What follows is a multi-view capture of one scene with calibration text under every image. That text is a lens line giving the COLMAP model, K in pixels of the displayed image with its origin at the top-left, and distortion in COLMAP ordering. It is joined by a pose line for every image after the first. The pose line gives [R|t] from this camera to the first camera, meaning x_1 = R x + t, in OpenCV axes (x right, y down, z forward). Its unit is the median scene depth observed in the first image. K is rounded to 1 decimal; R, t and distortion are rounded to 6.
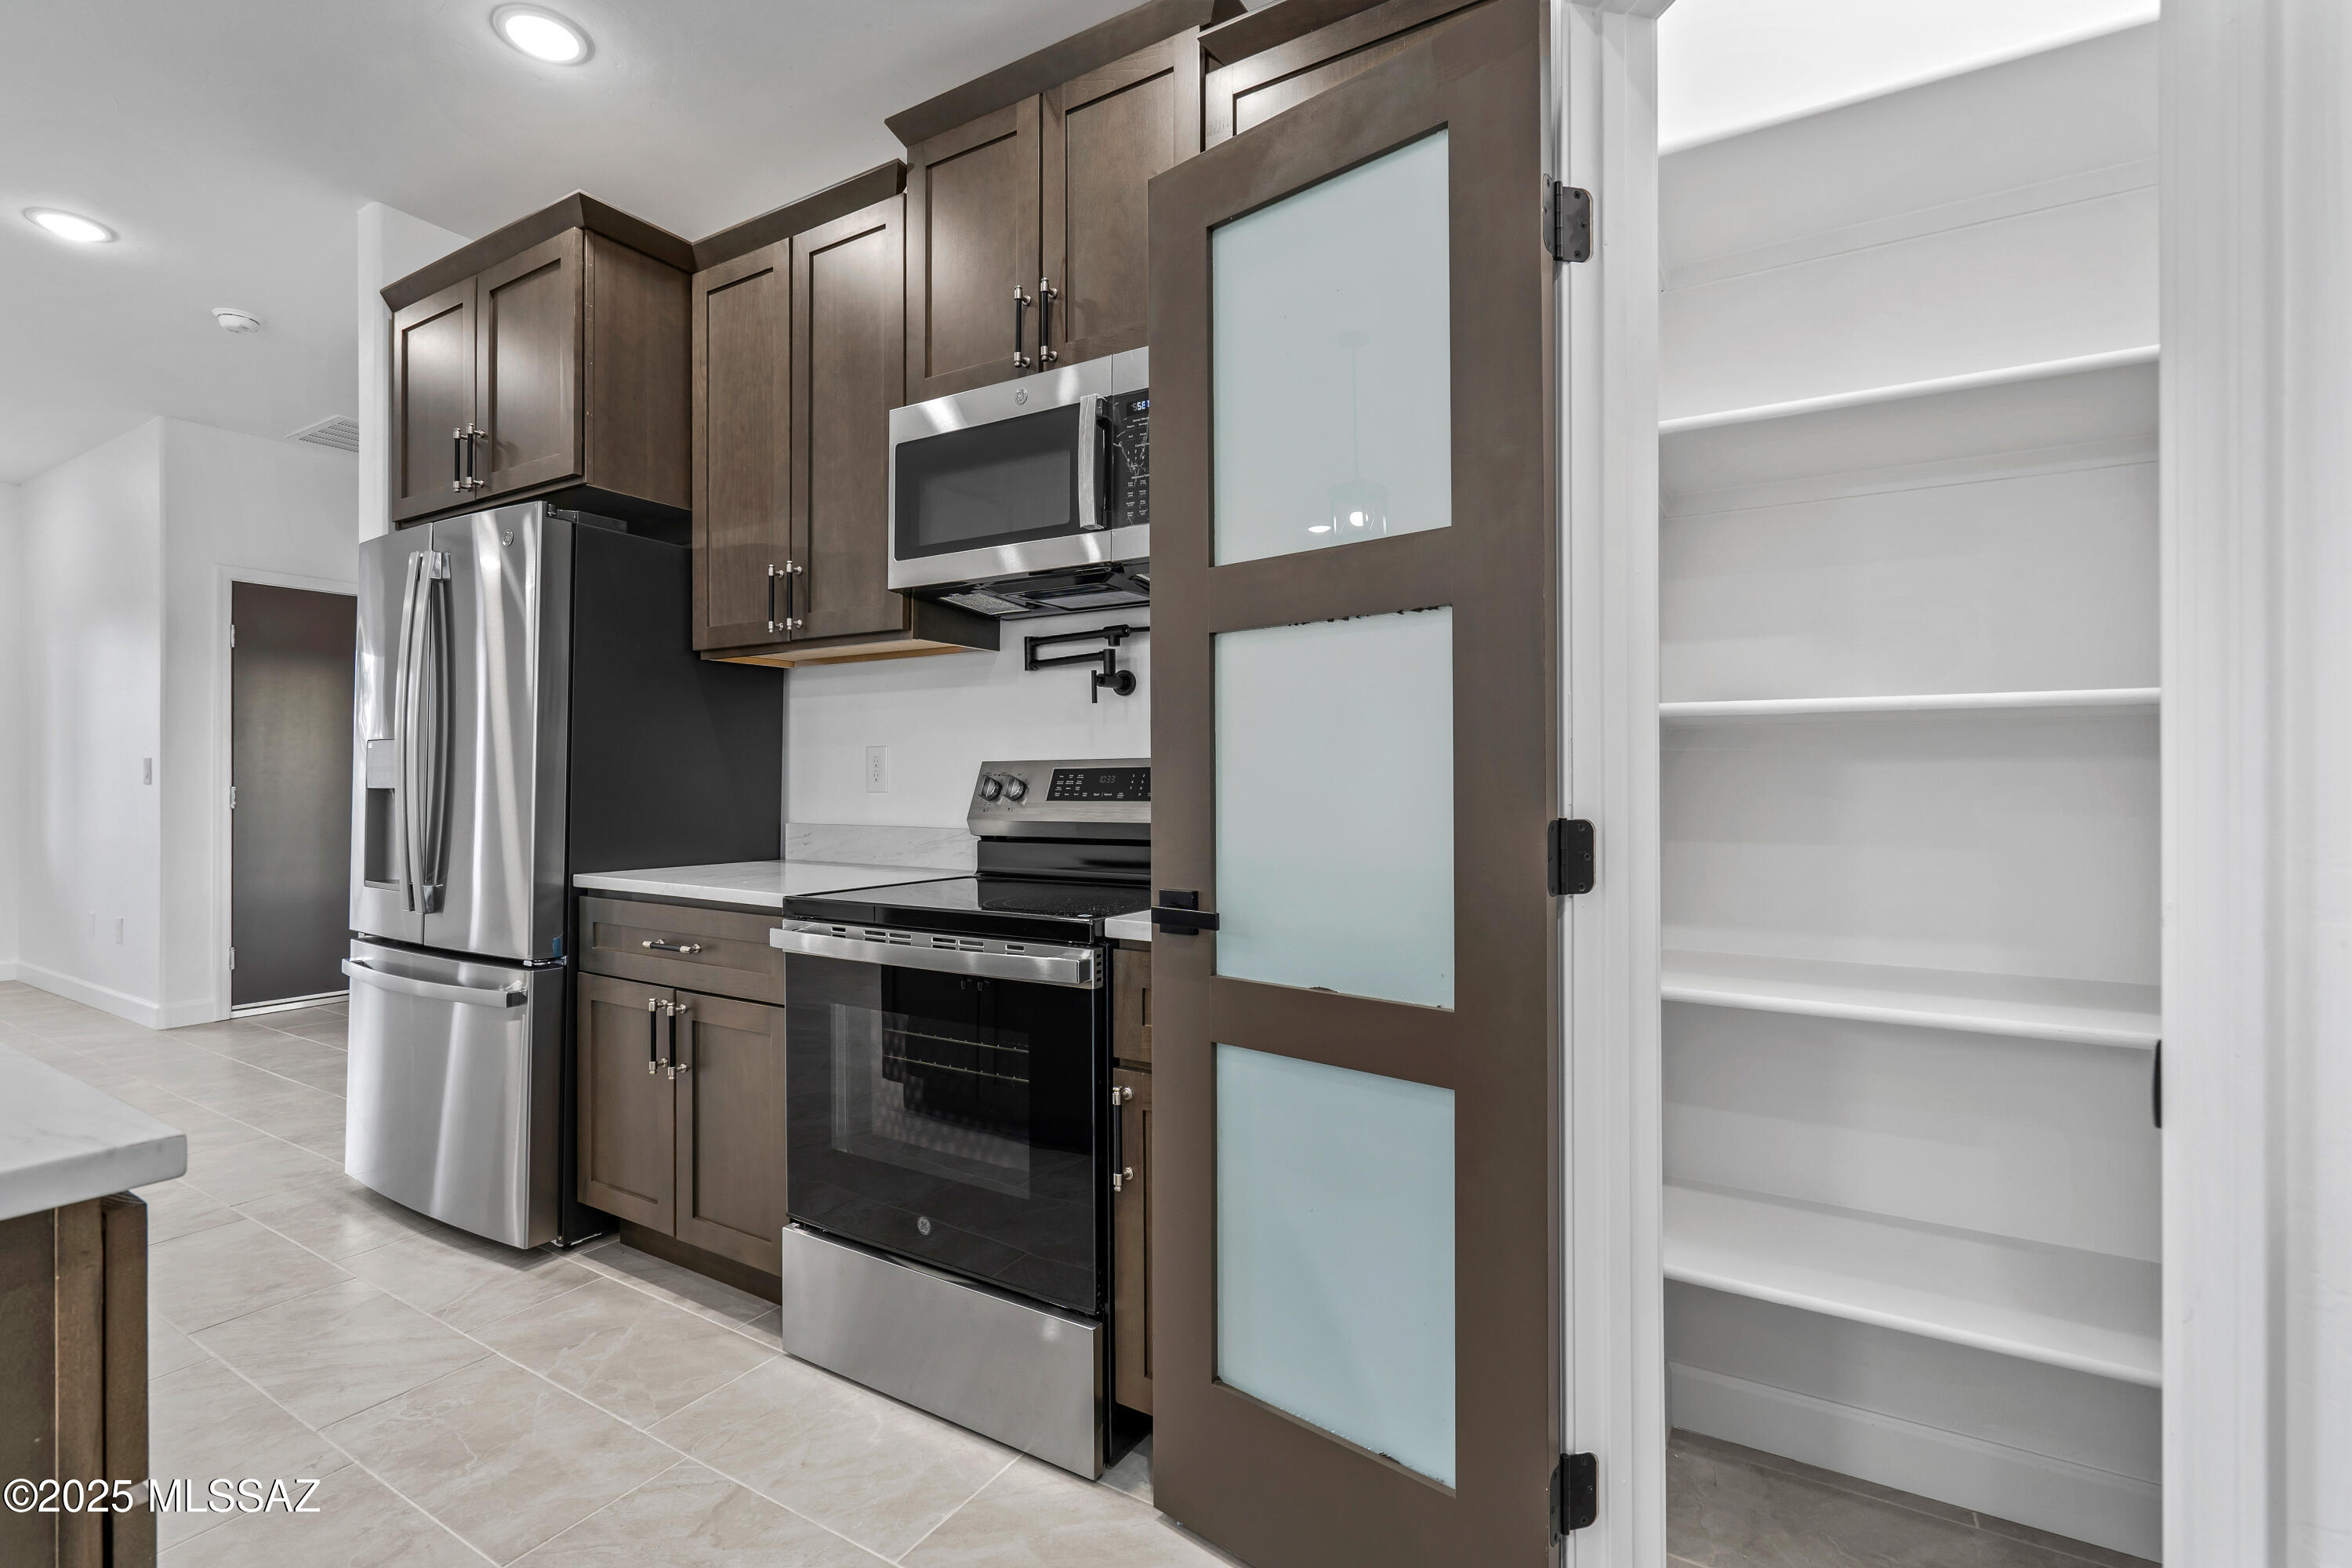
lens RADIAL K [[1077.6, 0, 1161.7], [0, 1077.6, 776.3], [0, 0, 1]] dist [-0.005428, 0.002289]
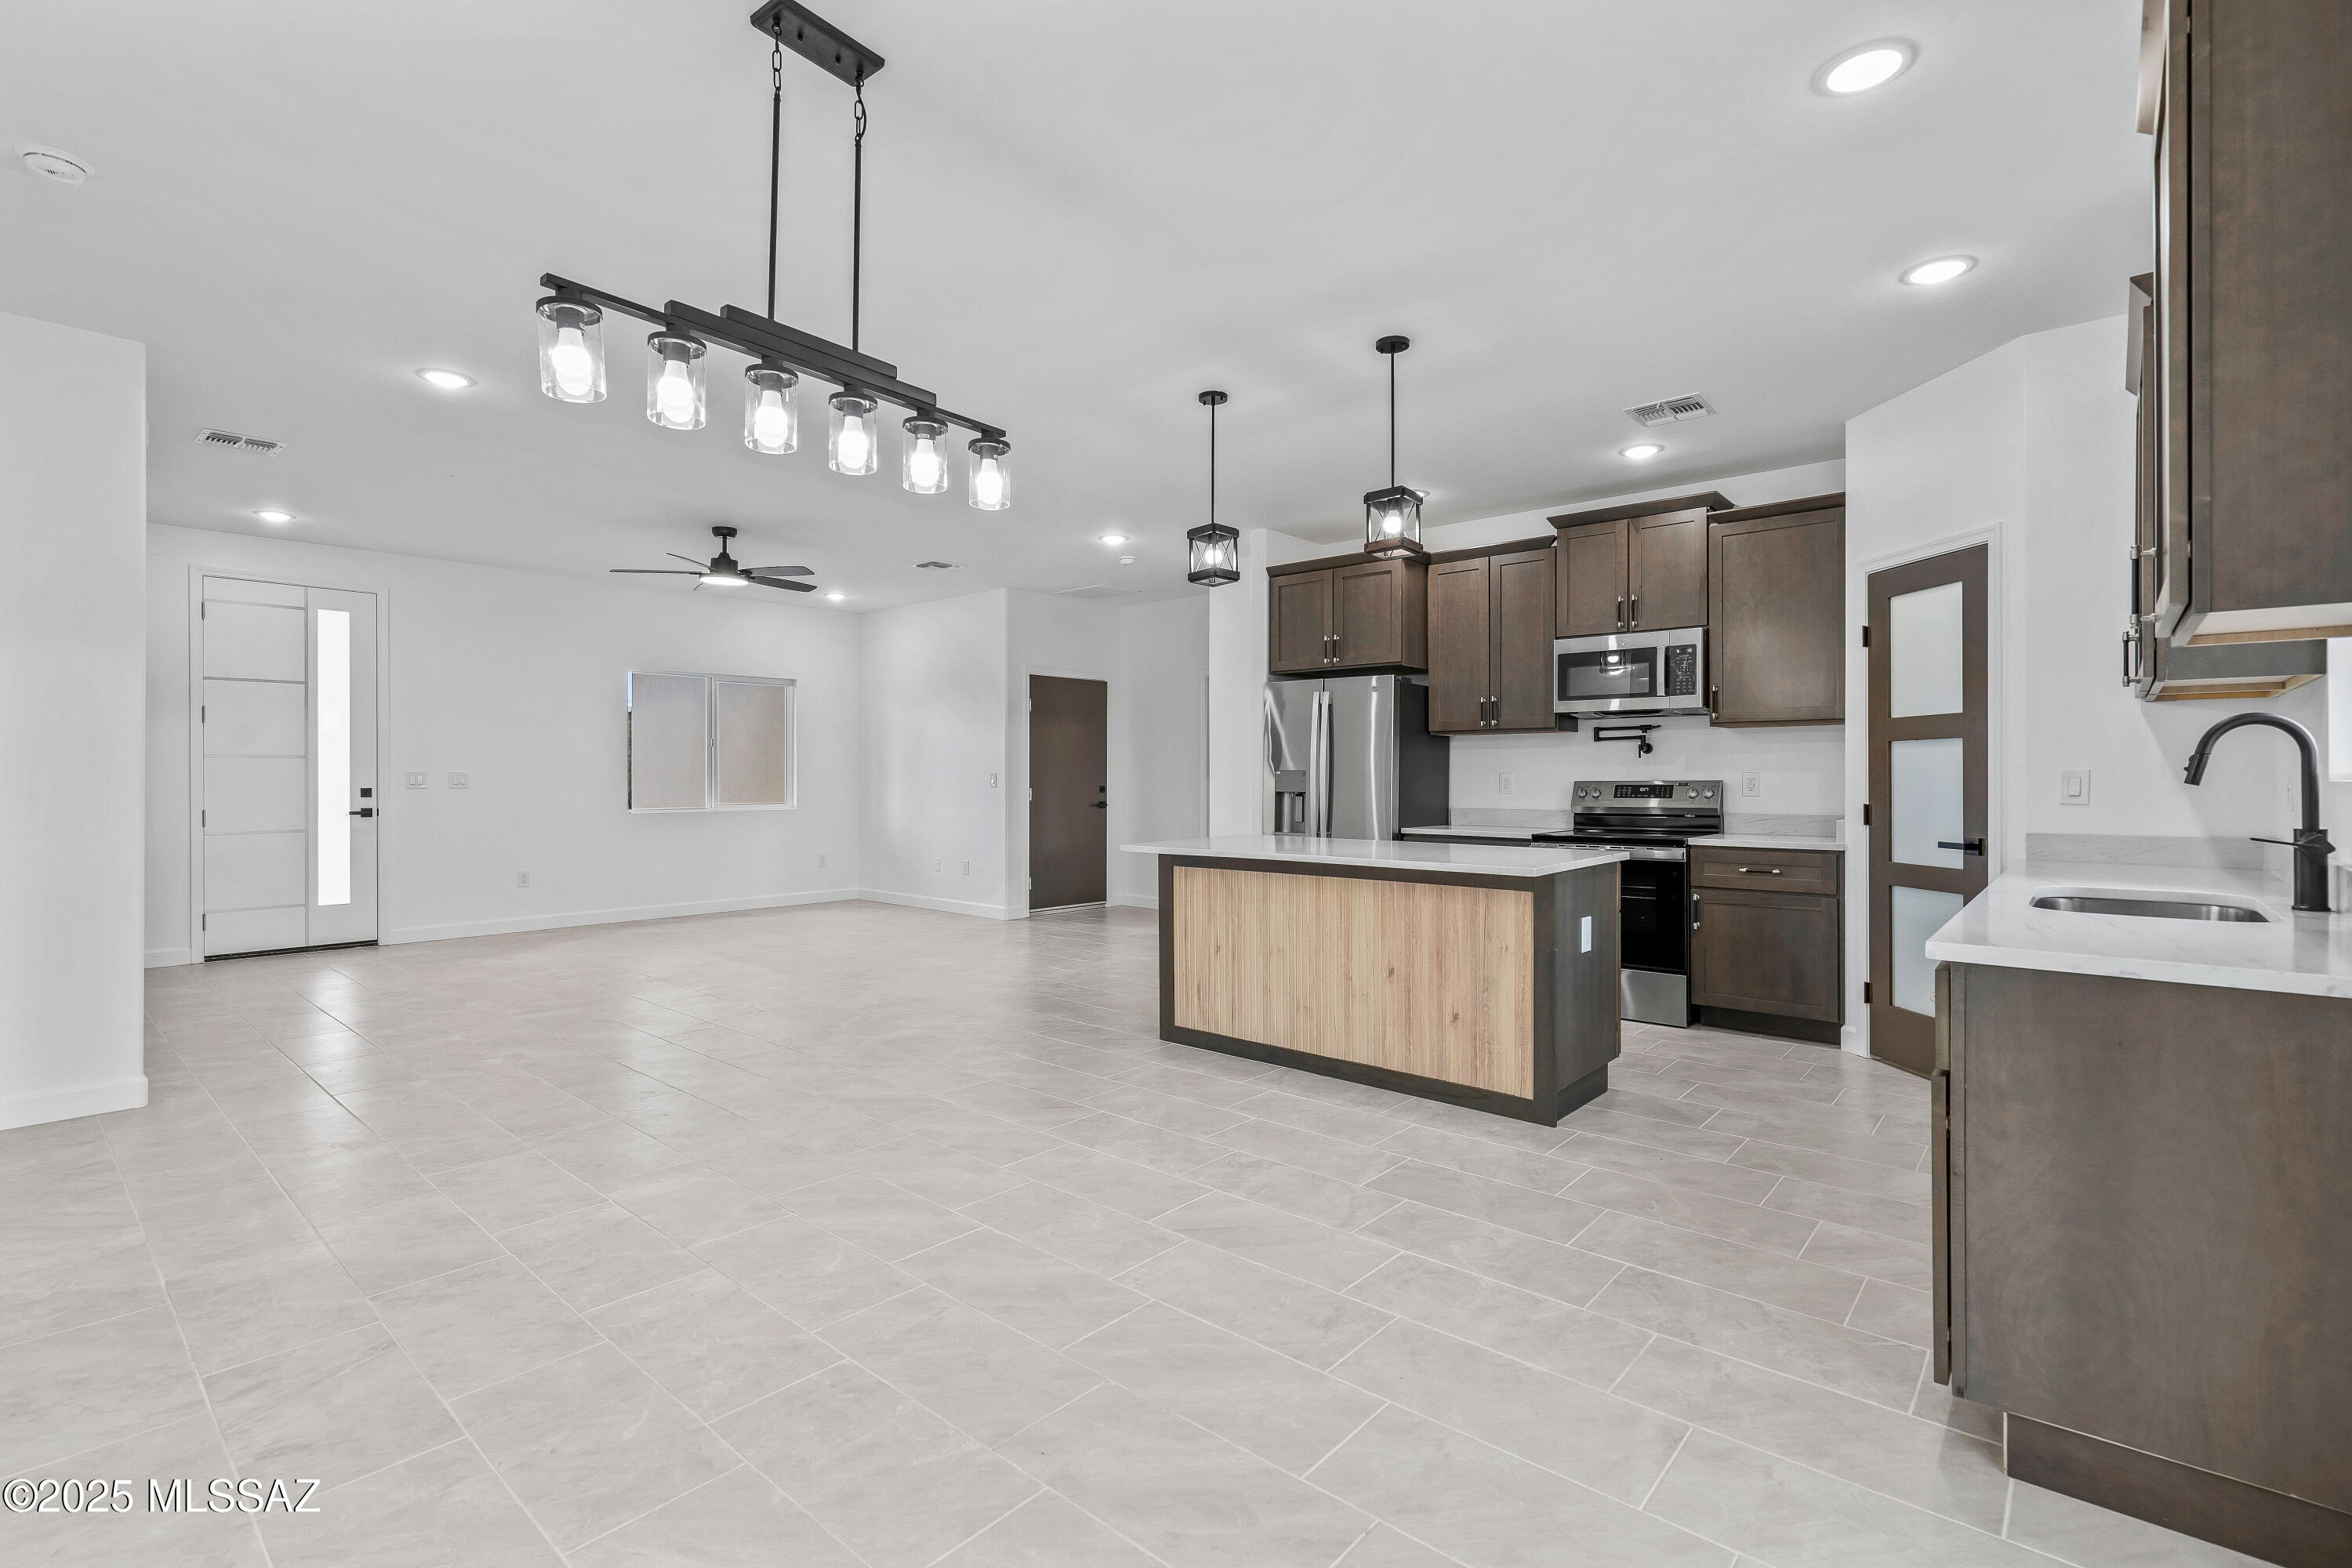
lens RADIAL K [[1077.6, 0, 1156.3], [0, 1077.6, 771.1], [0, 0, 1]] dist [-0.005428, 0.002289]
pose [[0.984545, 0.001317, -0.175124, -0.659701], [-0.002193, 0.999986, -0.004814, -0.022417], [0.175115, 0.005123, 0.984535, -1.461809]]
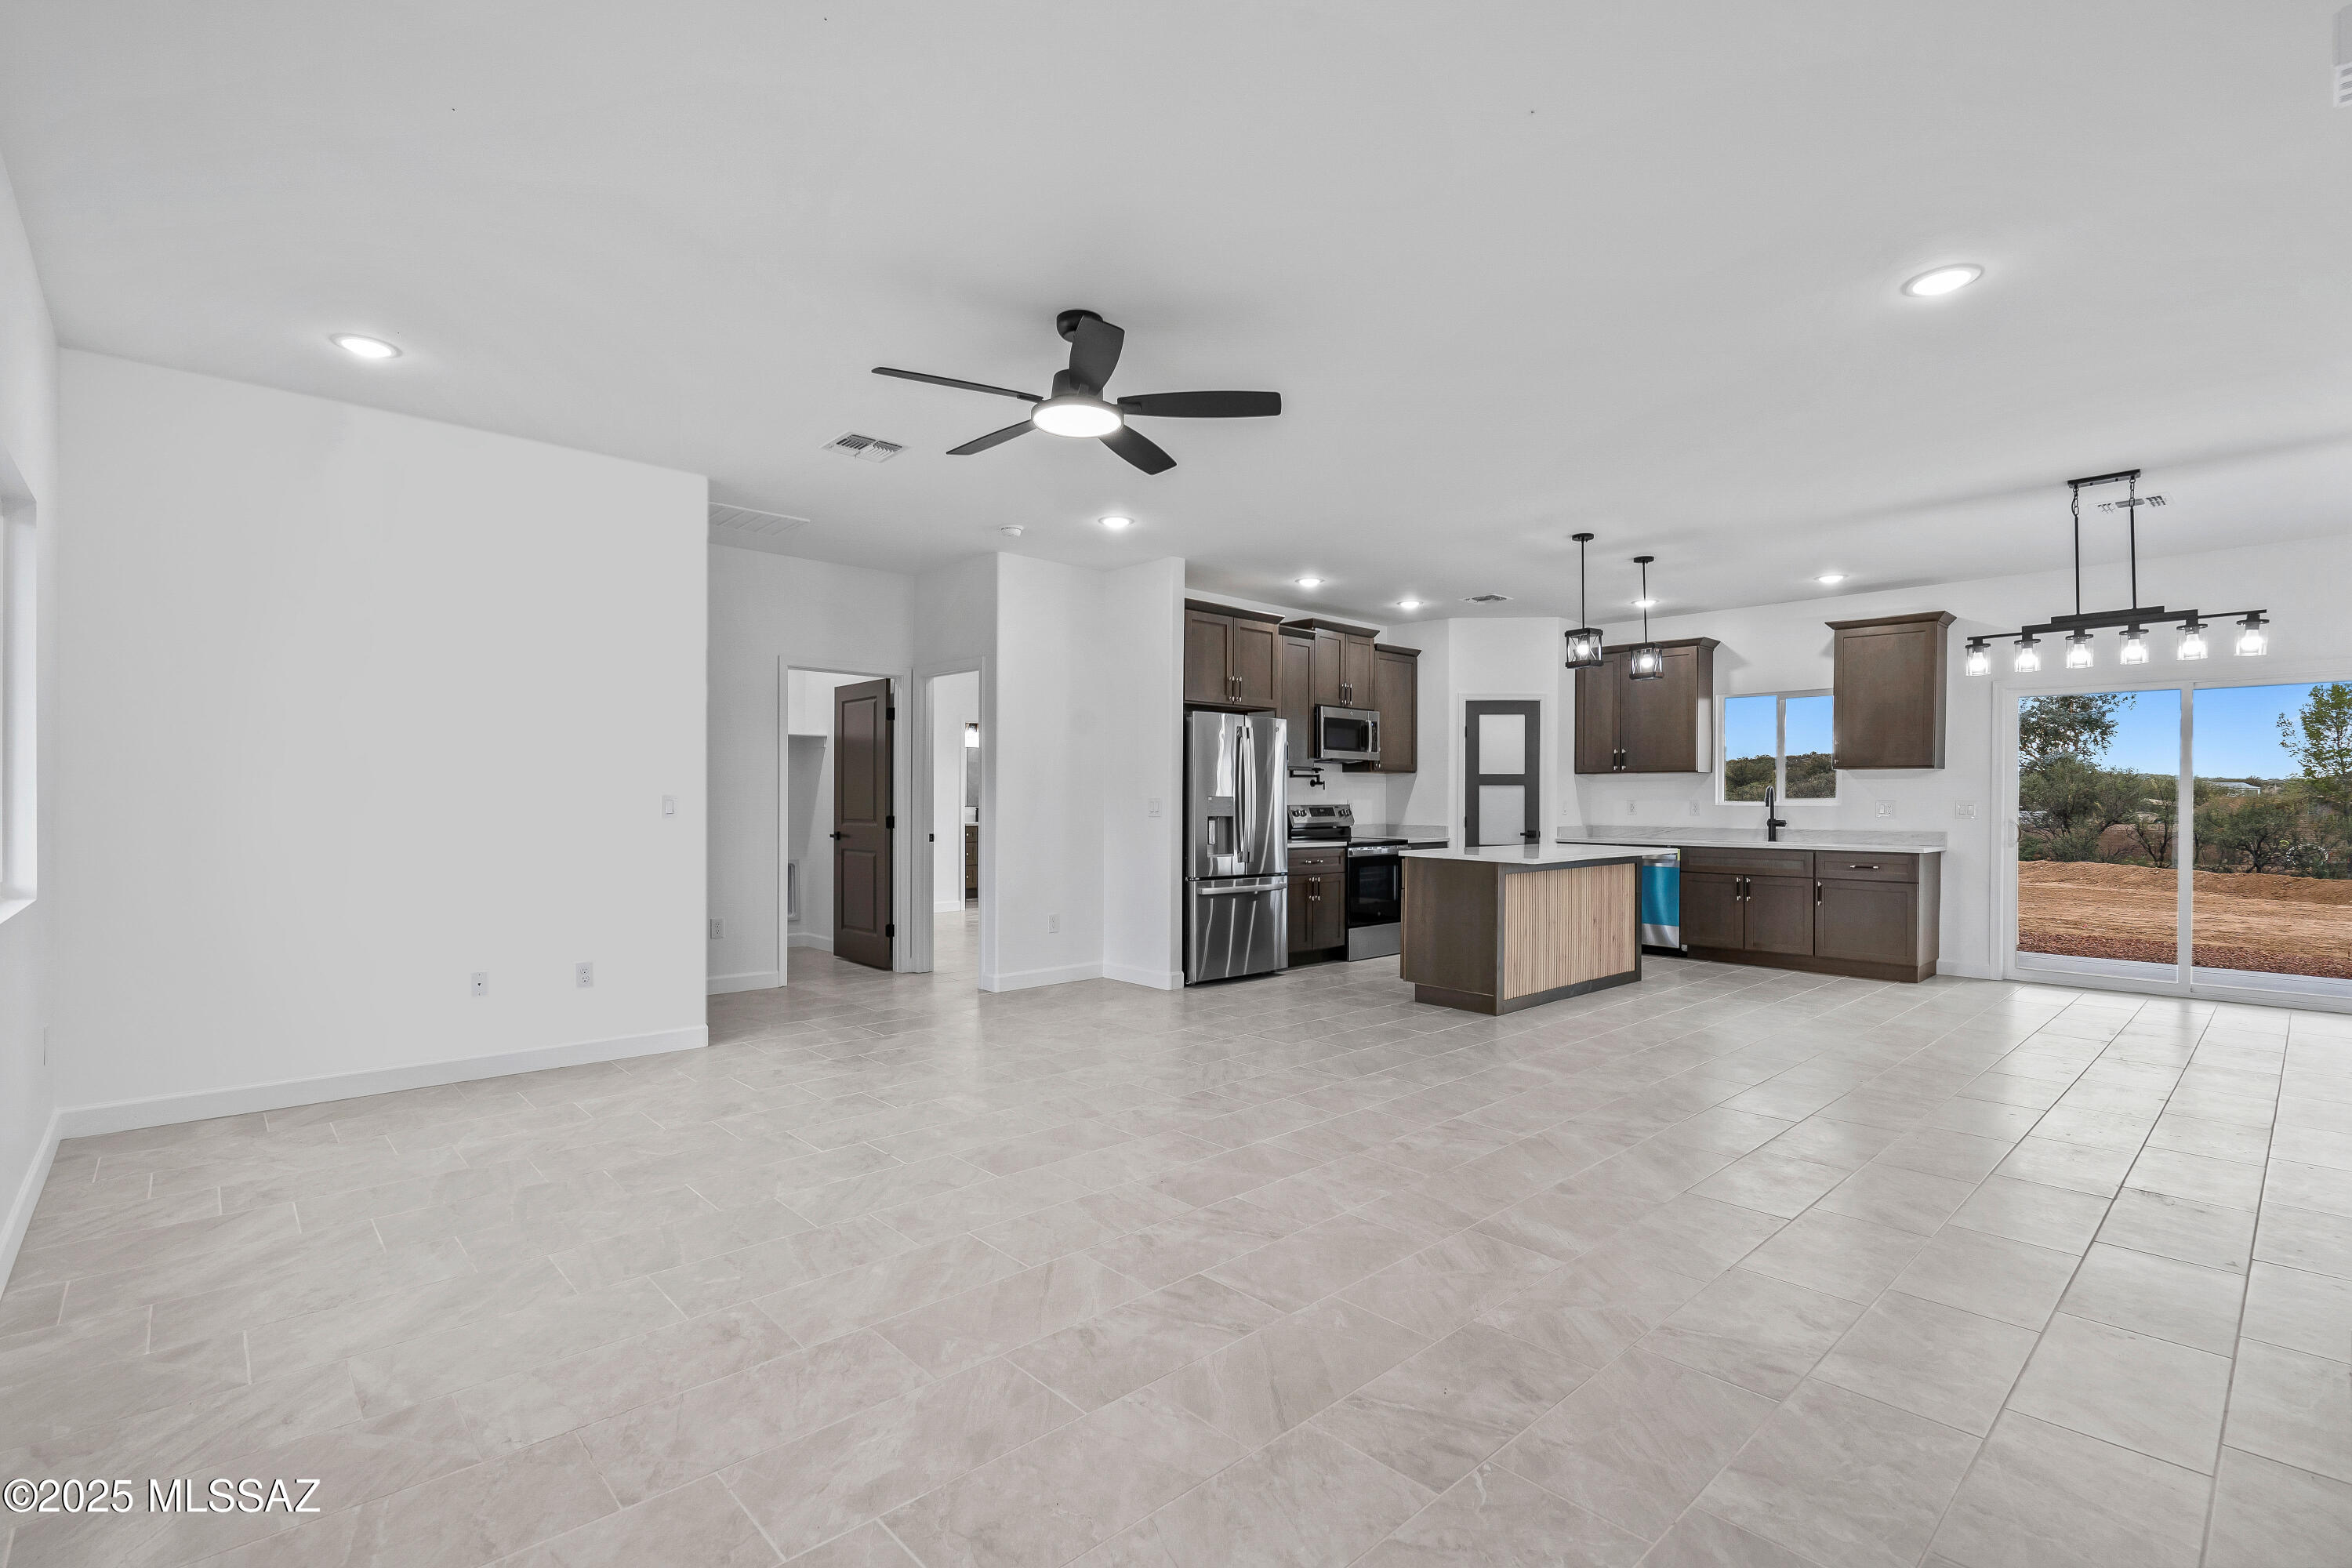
lens RADIAL K [[1077.6, 0, 1154.7], [0, 1077.6, 801.6], [0, 0, 1]] dist [-0.005428, 0.002289]
pose [[0.267767, 0.001445, 0.963483, -3.494260], [-0.004055, 0.999992, -0.000372, -0.022729], [-0.963475, -0.003807, 0.267771, 0.536139]]
